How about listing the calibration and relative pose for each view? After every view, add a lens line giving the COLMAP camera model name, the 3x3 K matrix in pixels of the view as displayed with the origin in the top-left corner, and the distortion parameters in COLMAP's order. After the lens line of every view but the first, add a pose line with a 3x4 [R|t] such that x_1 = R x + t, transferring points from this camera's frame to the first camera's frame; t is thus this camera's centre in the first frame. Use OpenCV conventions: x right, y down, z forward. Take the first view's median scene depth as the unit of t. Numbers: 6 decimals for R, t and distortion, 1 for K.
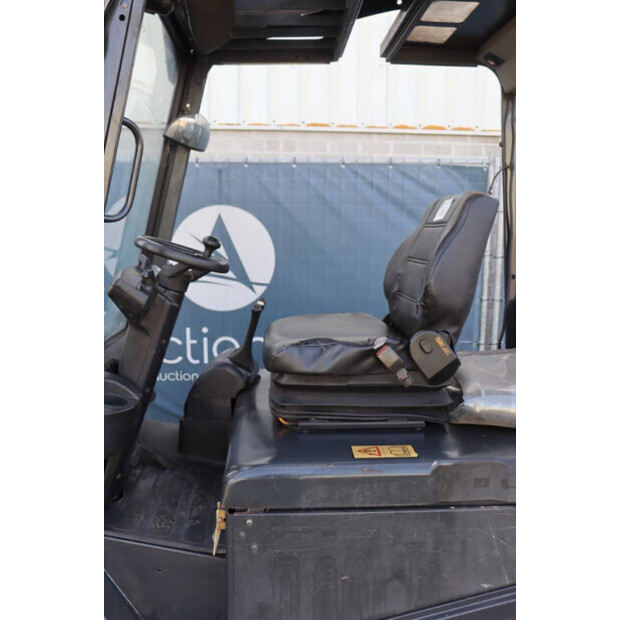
lens RADIAL K [[637.0, 0, 292.6], [0, 637.0, 317.1], [0, 0, 1]] dist [-0.106475, 0.000000]
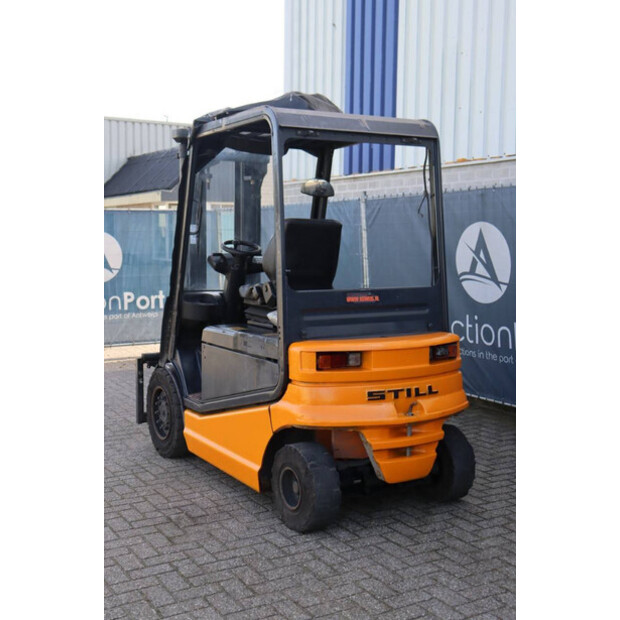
lens RADIAL K [[841.7, 0, 310.6], [0, 841.7, 307.1], [0, 0, 1]] dist [0.015948, 0.000000]
pose [[0.462490, 0.064737, -0.884258, 1.275854], [-0.122774, 0.992399, 0.008440, 0.027601], [0.878083, 0.104660, 0.466922, -0.104791]]
